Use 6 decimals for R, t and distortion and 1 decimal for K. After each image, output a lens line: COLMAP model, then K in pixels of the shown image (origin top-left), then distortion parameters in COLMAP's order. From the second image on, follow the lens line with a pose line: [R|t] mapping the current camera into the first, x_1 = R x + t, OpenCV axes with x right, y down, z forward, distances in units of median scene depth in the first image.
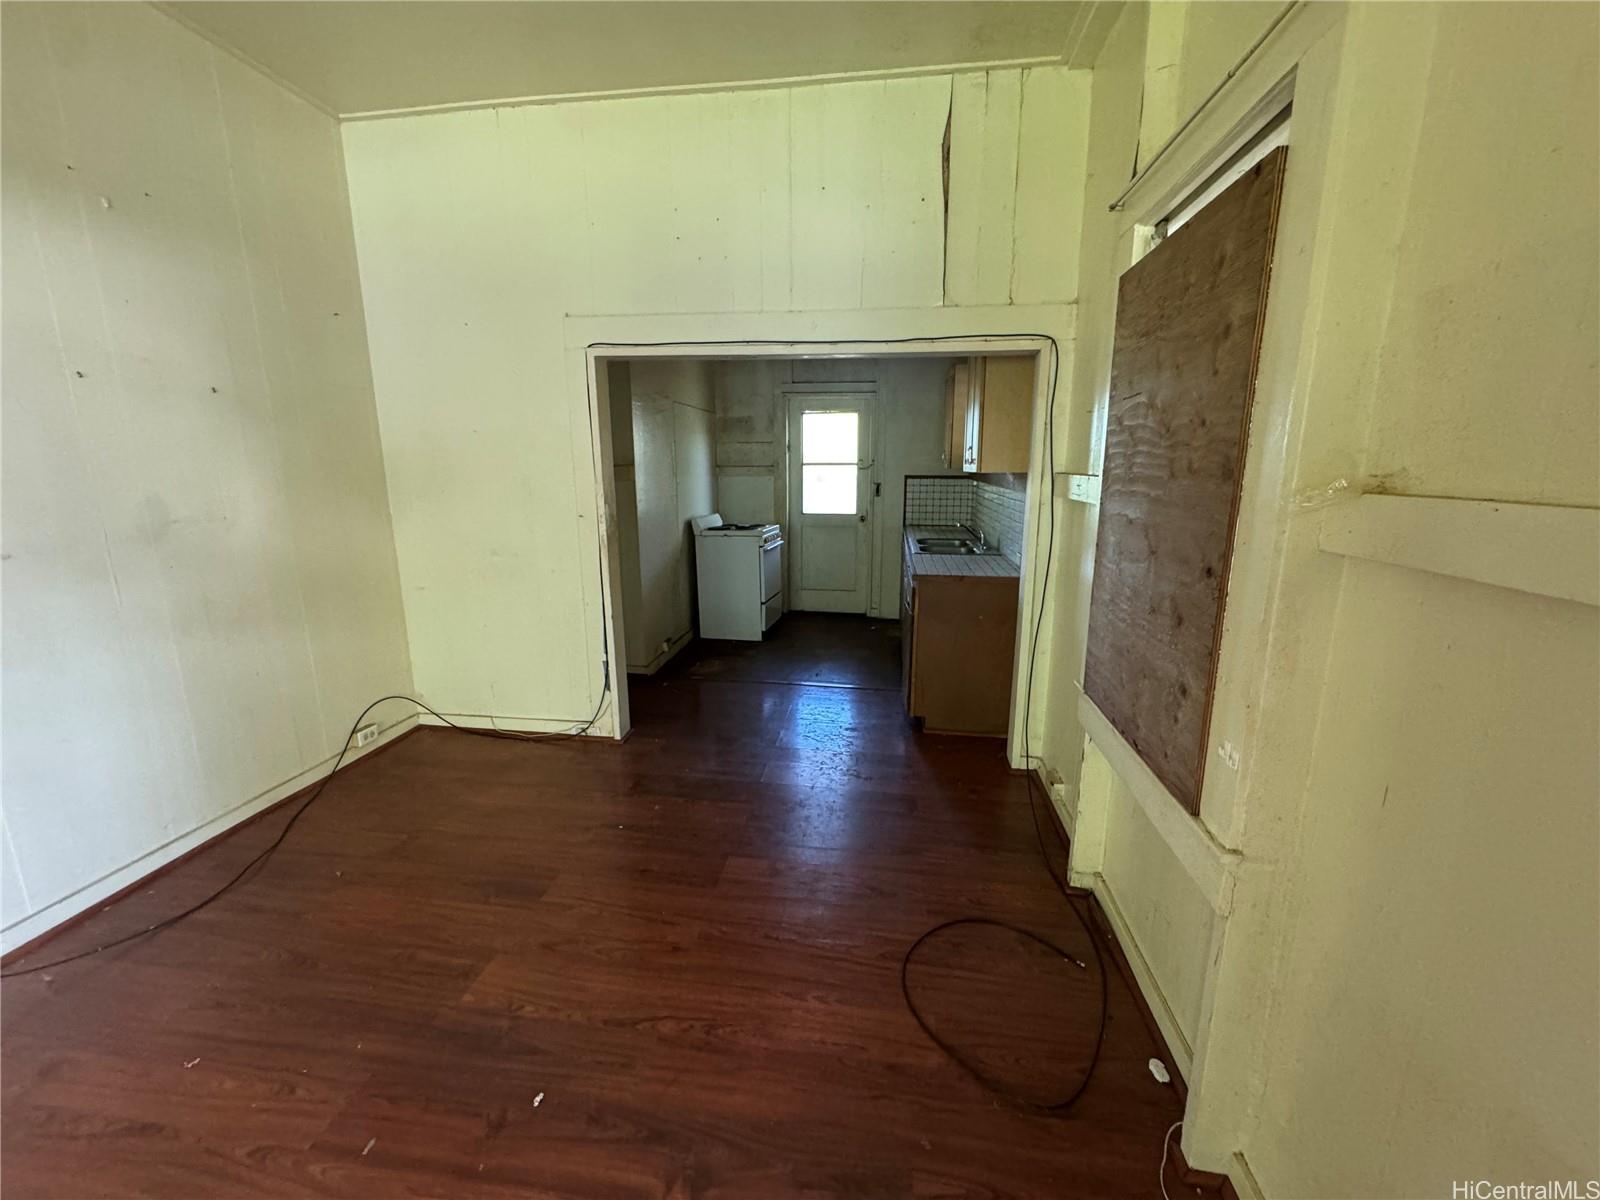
lens RADIAL K [[636.1, 0, 800.0], [0, 636.1, 600.0], [0, 0, 1]] dist [-0.002474, 0.000279]
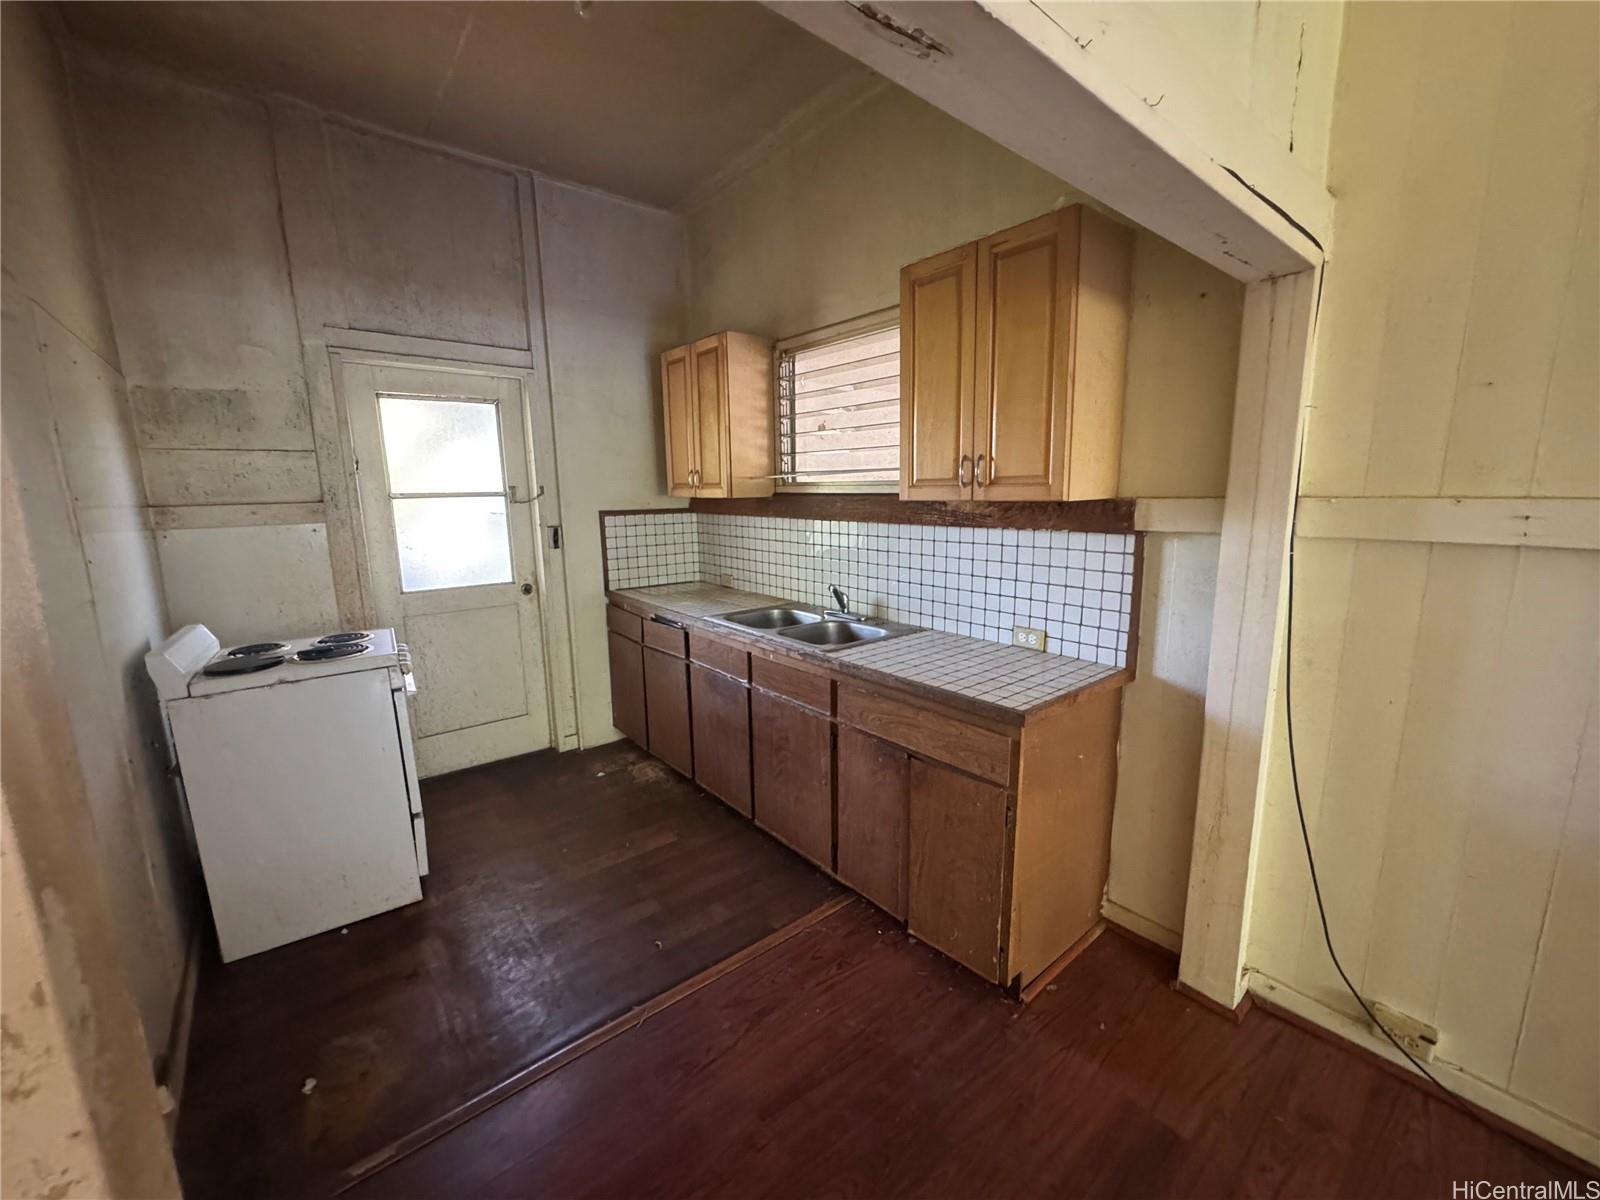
lens RADIAL K [[634.9, 0, 798.9], [0, 634.9, 600.2], [0, 0, 1]] dist [-0.004733, 0.000671]
pose [[0.677377, -0.137956, 0.722585, -0.259157], [0.169247, 0.985134, 0.029424, -0.161393], [-0.715902, 0.102364, 0.690656, 0.748892]]
